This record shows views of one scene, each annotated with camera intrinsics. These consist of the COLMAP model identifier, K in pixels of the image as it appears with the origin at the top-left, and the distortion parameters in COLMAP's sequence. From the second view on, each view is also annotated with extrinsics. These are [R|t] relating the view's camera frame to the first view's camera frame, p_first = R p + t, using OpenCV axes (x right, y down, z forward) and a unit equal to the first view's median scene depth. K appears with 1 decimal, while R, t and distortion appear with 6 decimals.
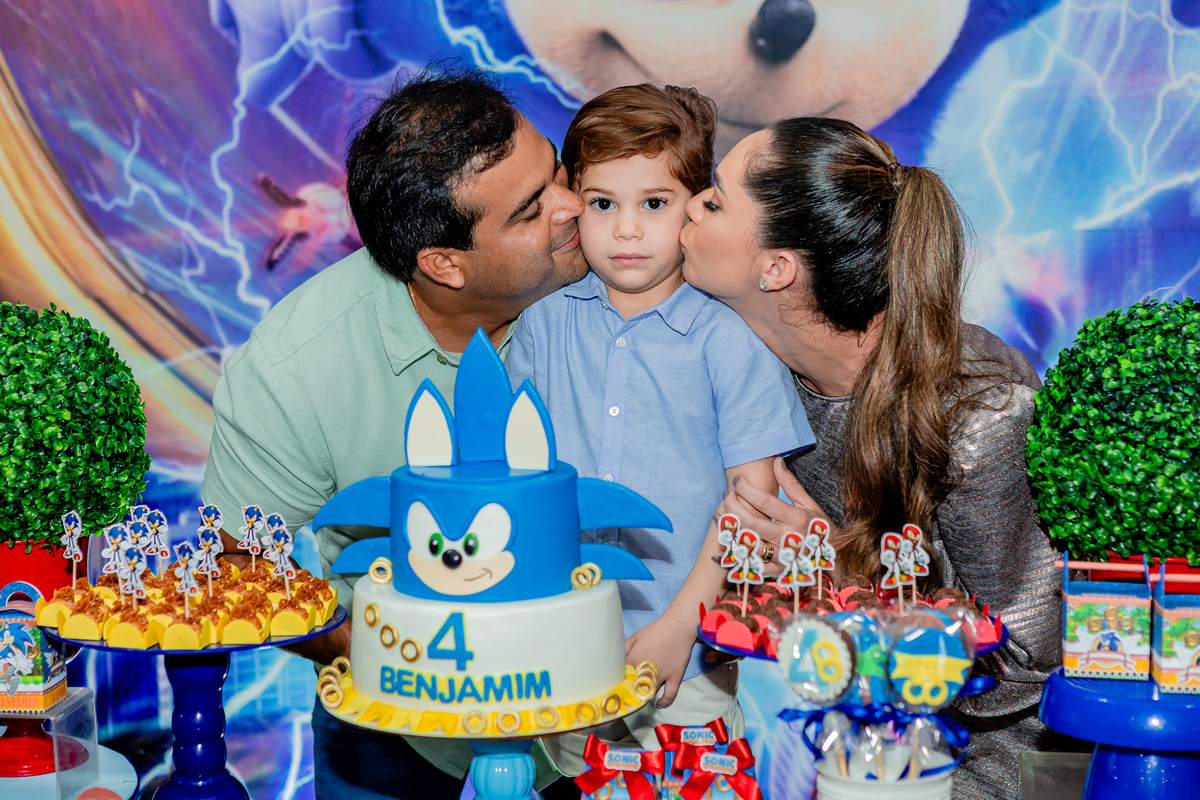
lens RADIAL K [[2298.5, 0, 600.0], [0, 2298.5, 400.0], [0, 0, 1]] dist [-0.014826, -0.272533]
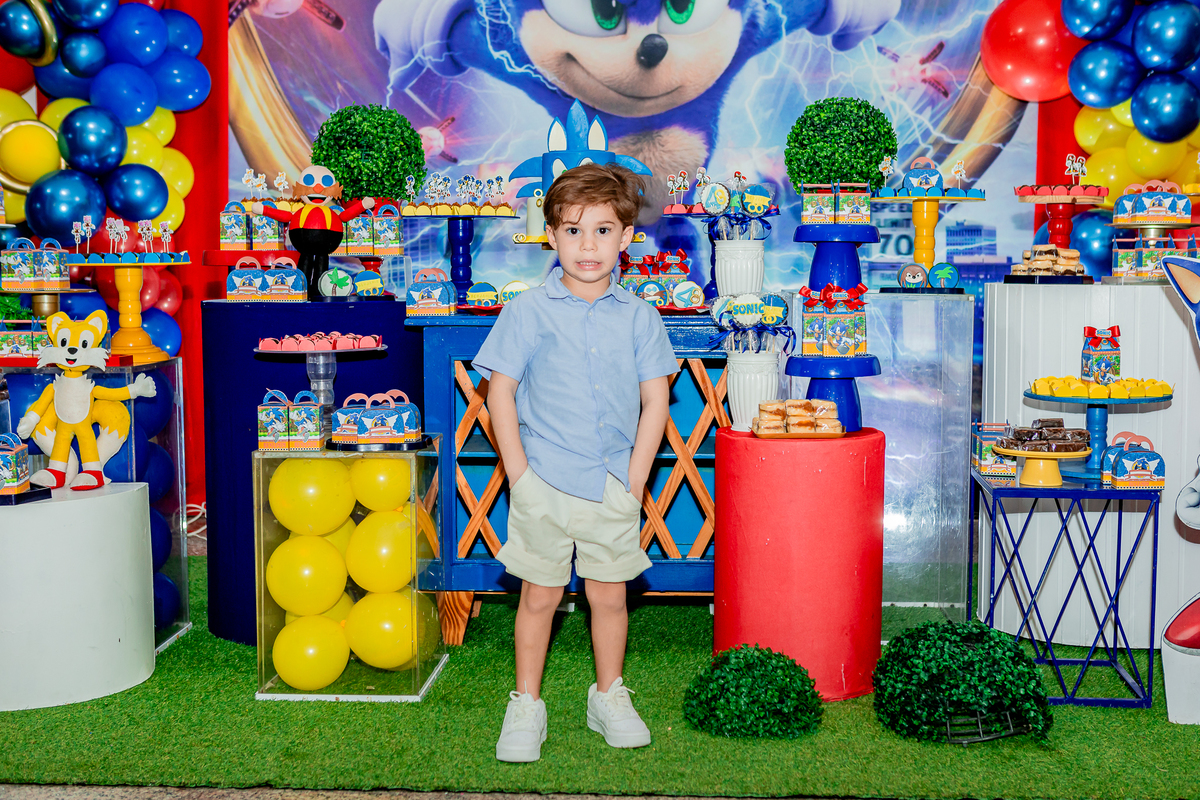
lens RADIAL K [[1540.5, 0, 598.4], [0, 1540.5, 389.3], [0, 0, 1]] dist [-0.027485, -0.011197]
pose [[0.994962, -0.006462, 0.100049, -0.195471], [0.010272, 0.999240, -0.037608, 0.346915], [-0.099730, 0.038446, 0.994272, -0.679989]]
